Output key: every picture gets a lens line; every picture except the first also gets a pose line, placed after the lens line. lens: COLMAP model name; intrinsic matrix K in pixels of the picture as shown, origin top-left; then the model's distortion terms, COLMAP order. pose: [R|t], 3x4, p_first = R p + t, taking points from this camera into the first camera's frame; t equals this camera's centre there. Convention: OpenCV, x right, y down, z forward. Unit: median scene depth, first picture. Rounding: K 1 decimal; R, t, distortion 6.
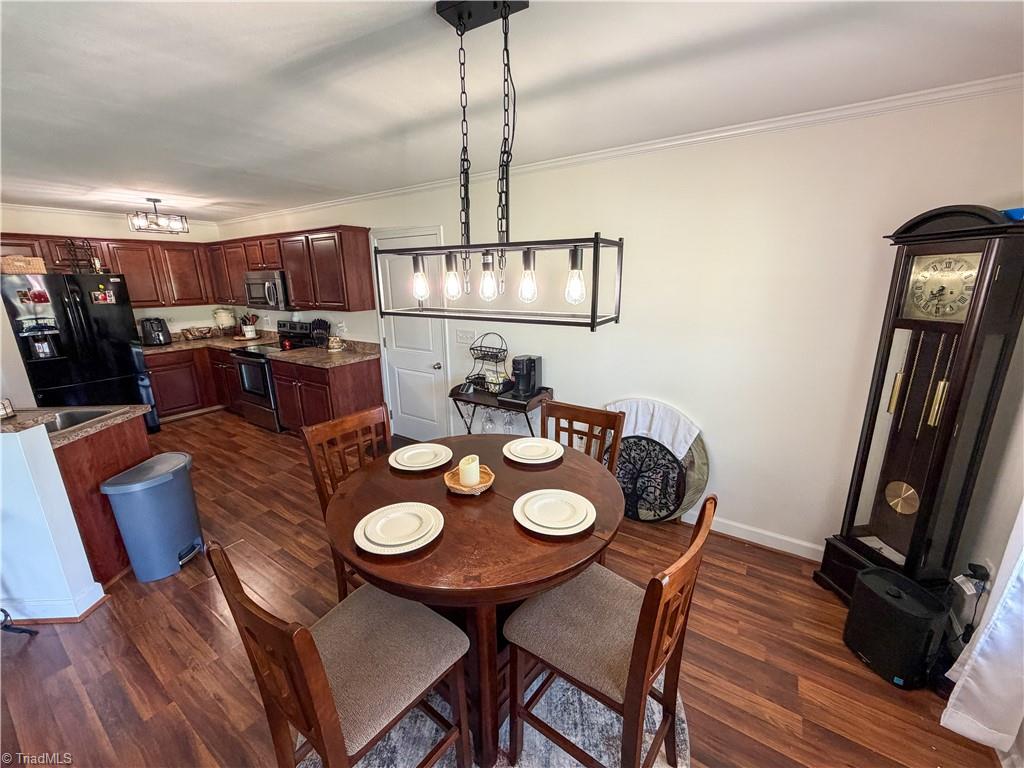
lens RADIAL K [[409.7, 0, 509.4], [0, 409.7, 384.9], [0, 0, 1]] dist [-0.000378, 0.000352]
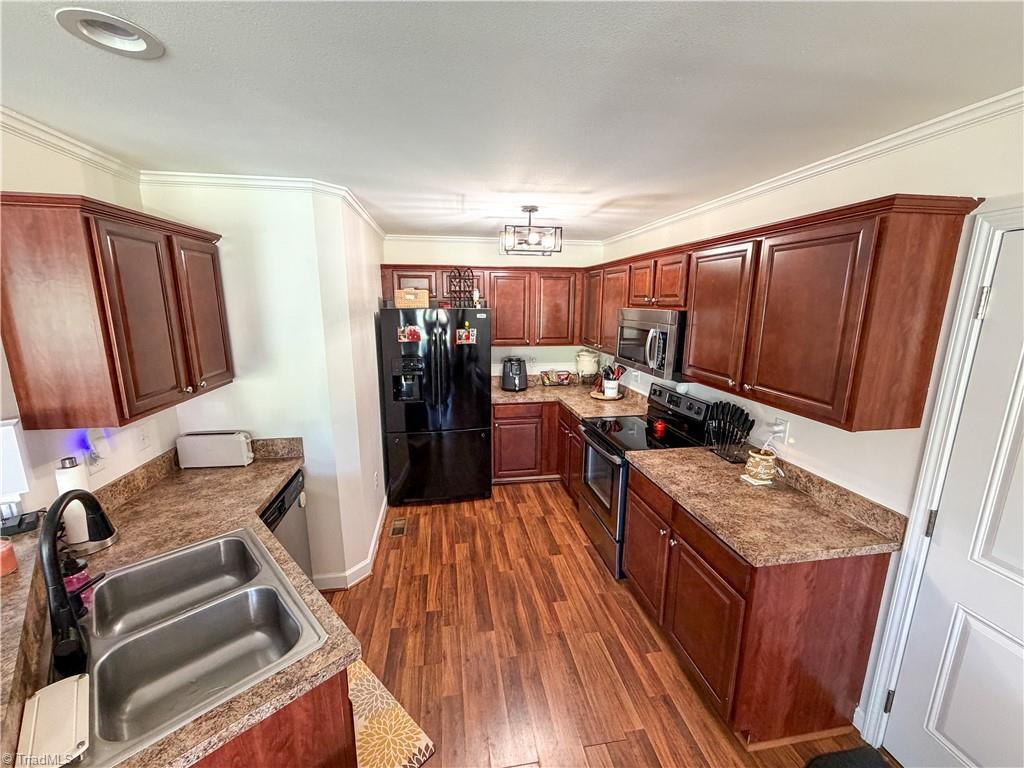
lens RADIAL K [[409.7, 0, 509.2], [0, 409.7, 383.3], [0, 0, 1]] dist [-0.000378, 0.000352]
pose [[0.683051, 0.160491, -0.712519, -0.282480], [-0.199214, 0.979507, 0.029653, -0.141000], [0.702677, 0.121690, 0.701026, 0.426114]]
